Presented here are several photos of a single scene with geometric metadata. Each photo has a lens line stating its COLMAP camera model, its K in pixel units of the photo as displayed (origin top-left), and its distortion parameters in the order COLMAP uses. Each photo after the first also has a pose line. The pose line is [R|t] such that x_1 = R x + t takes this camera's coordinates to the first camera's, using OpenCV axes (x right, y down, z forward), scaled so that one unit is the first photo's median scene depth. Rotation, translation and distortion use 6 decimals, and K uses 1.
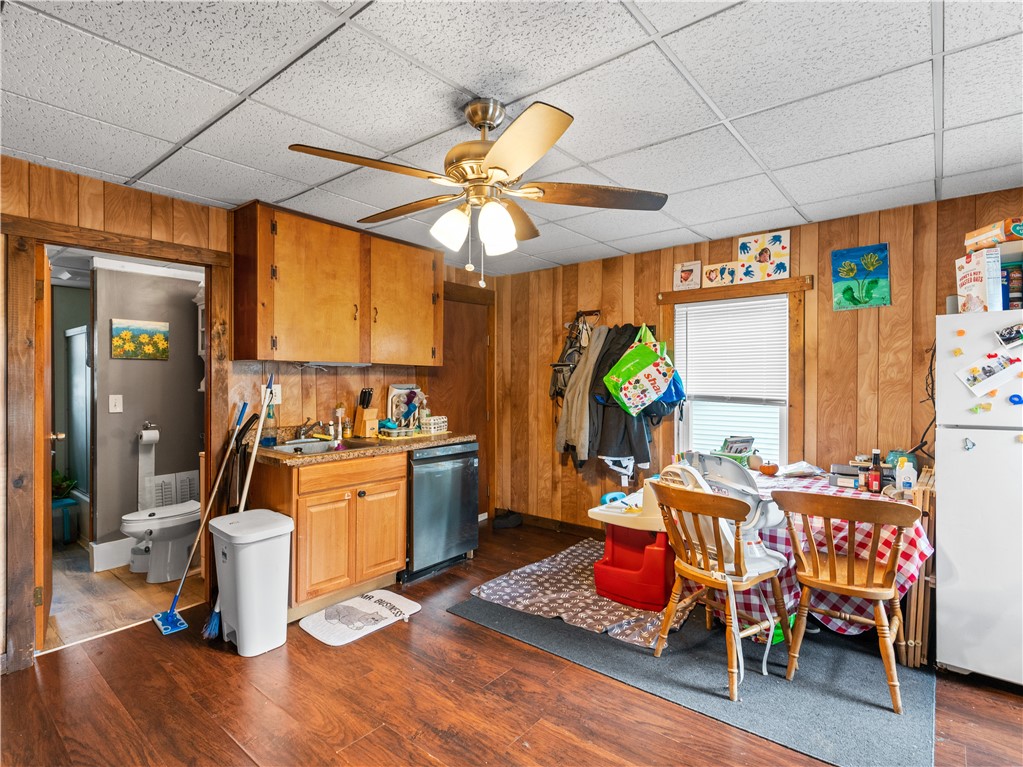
lens RADIAL K [[520.0, 0, 513.6], [0, 520.0, 385.7], [0, 0, 1]] dist [-0.007622, 0.000167]
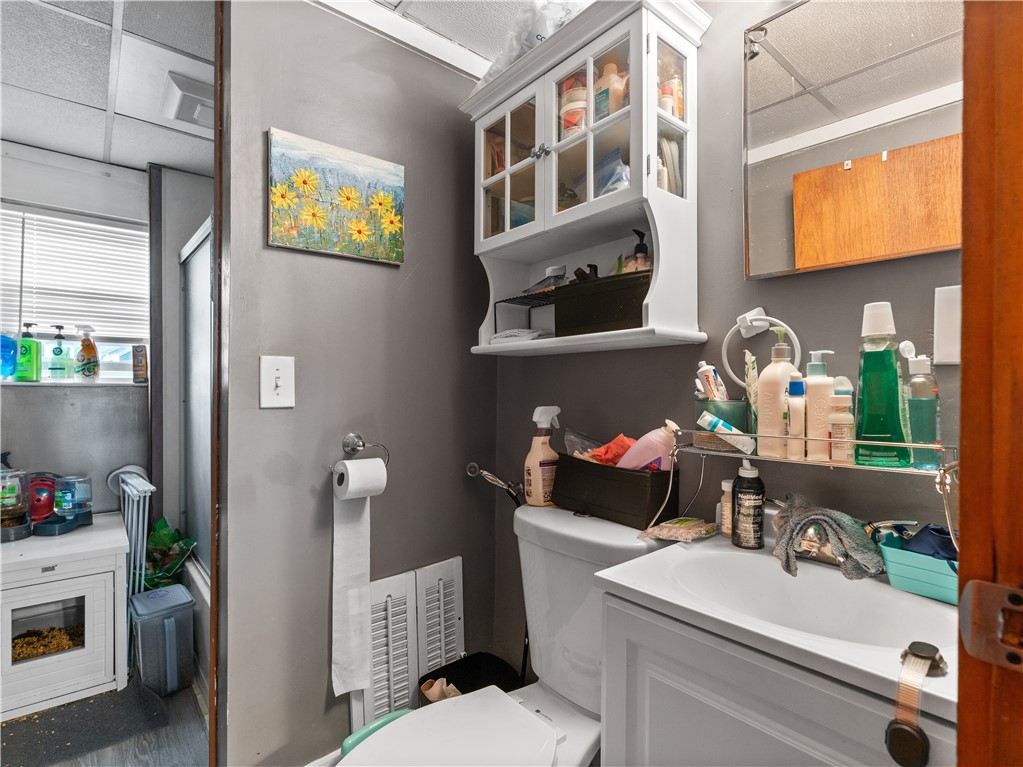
lens RADIAL K [[520.0, 0, 514.4], [0, 520.0, 385.5], [0, 0, 1]] dist [-0.007622, 0.000167]
pose [[0.983225, -0.001636, -0.182389, -0.533084], [0.000158, 0.999967, -0.008117, 0.038864], [0.182396, 0.007952, 0.983193, 0.666869]]
